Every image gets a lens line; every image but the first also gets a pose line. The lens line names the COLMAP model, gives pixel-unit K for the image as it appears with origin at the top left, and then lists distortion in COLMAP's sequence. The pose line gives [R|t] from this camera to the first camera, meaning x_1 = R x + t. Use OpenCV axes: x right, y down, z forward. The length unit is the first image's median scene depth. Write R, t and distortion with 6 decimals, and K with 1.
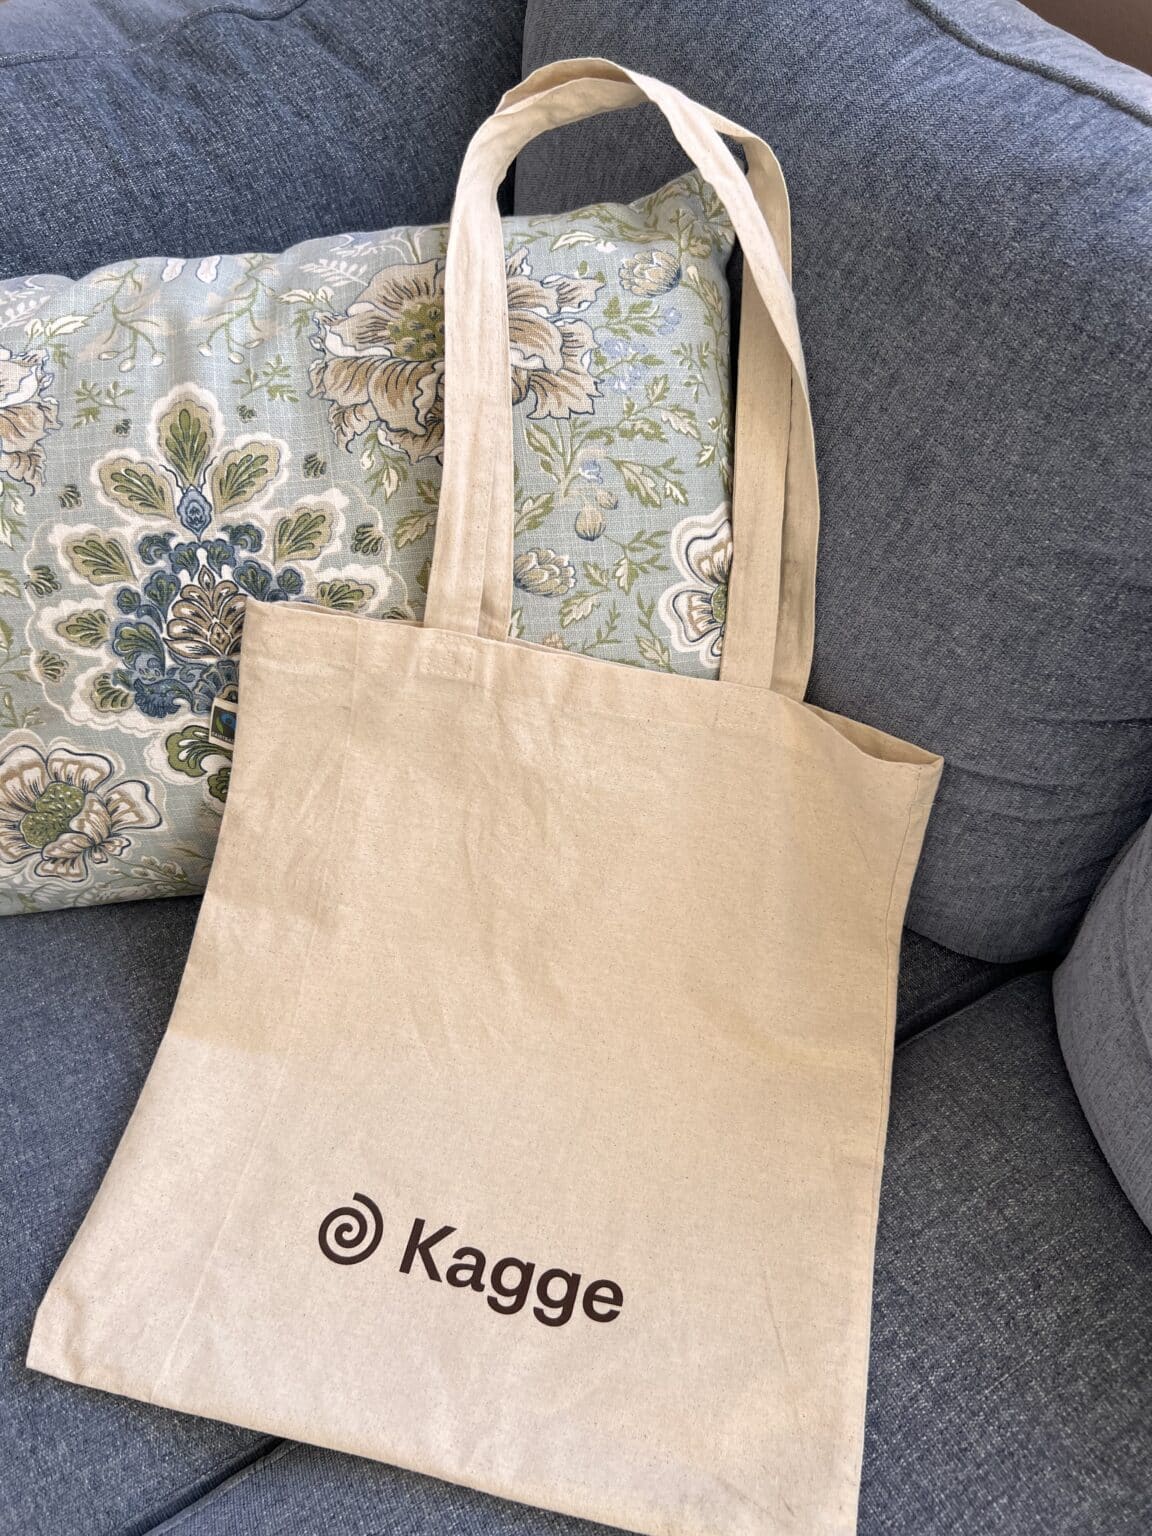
lens RADIAL K [[1191.1, 0, 576.0], [0, 1191.1, 768.0], [0, 0, 1]] dist [-0.075047, 0.057862]
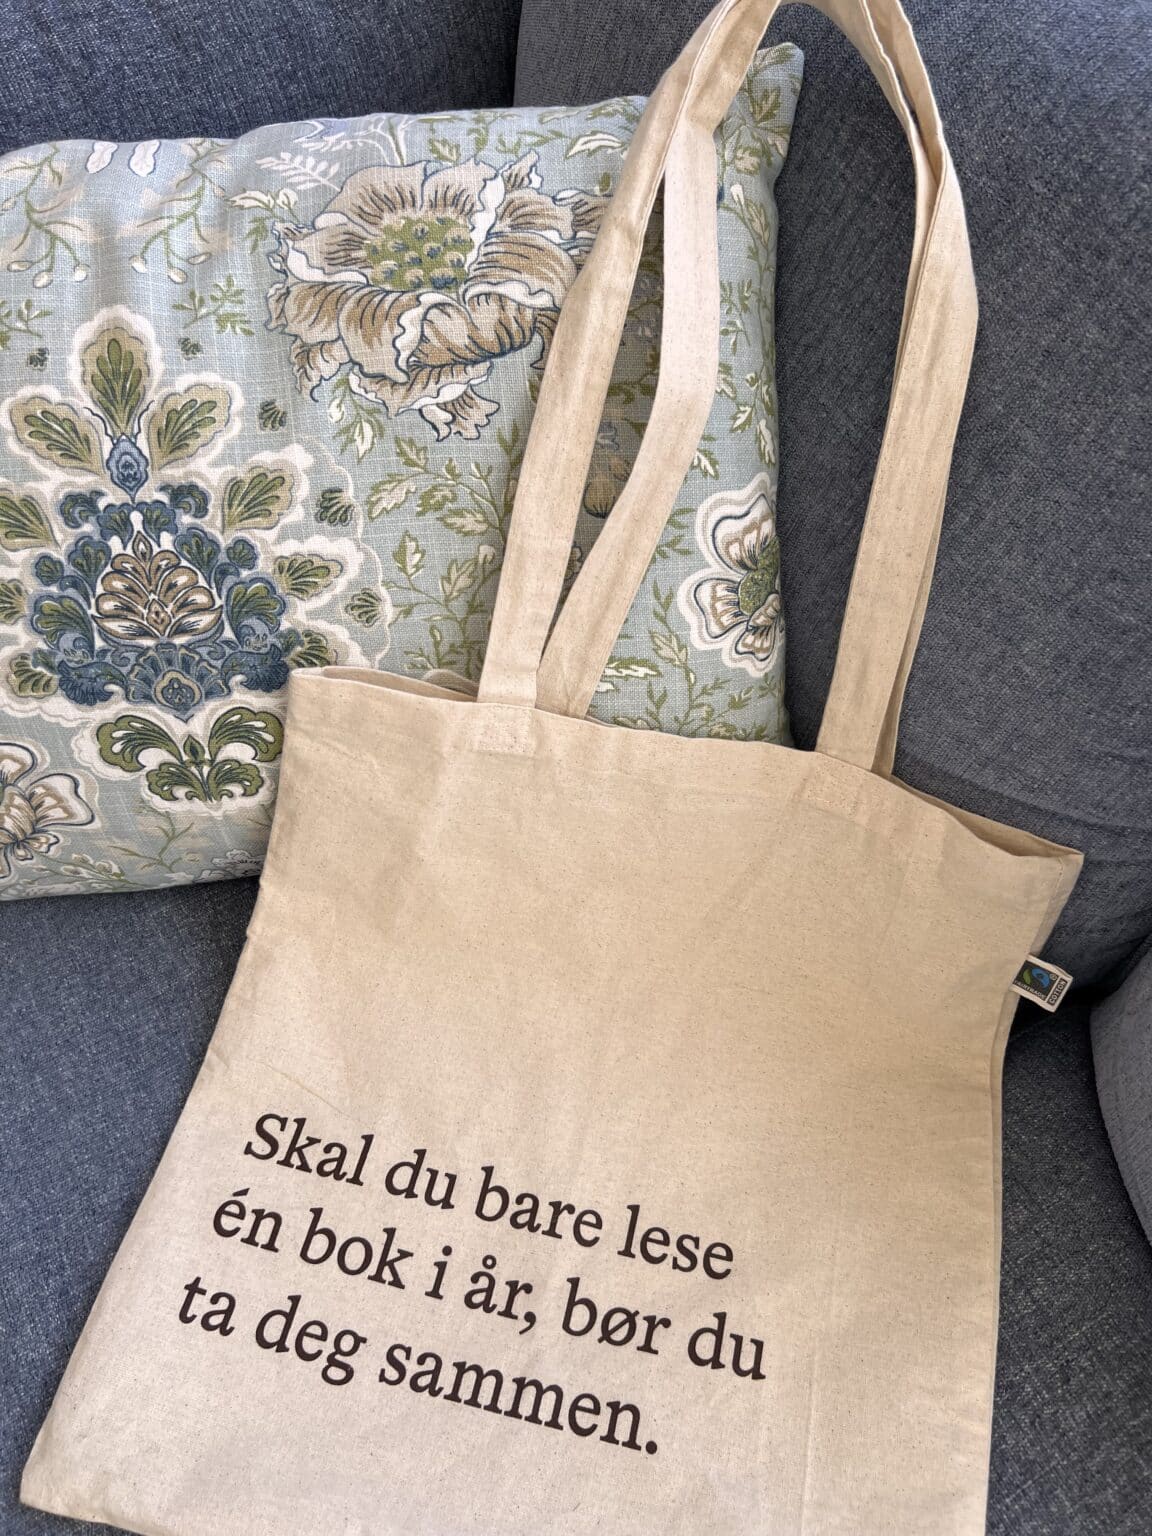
lens RADIAL K [[1191.1, 0, 576.0], [0, 1191.1, 768.0], [0, 0, 1]] dist [-0.075047, 0.057862]
pose [[0.999116, 0.030161, 0.029296, -0.025013], [-0.033101, 0.993849, 0.105685, -0.103483], [-0.025928, -0.106561, 0.993968, 0.144739]]
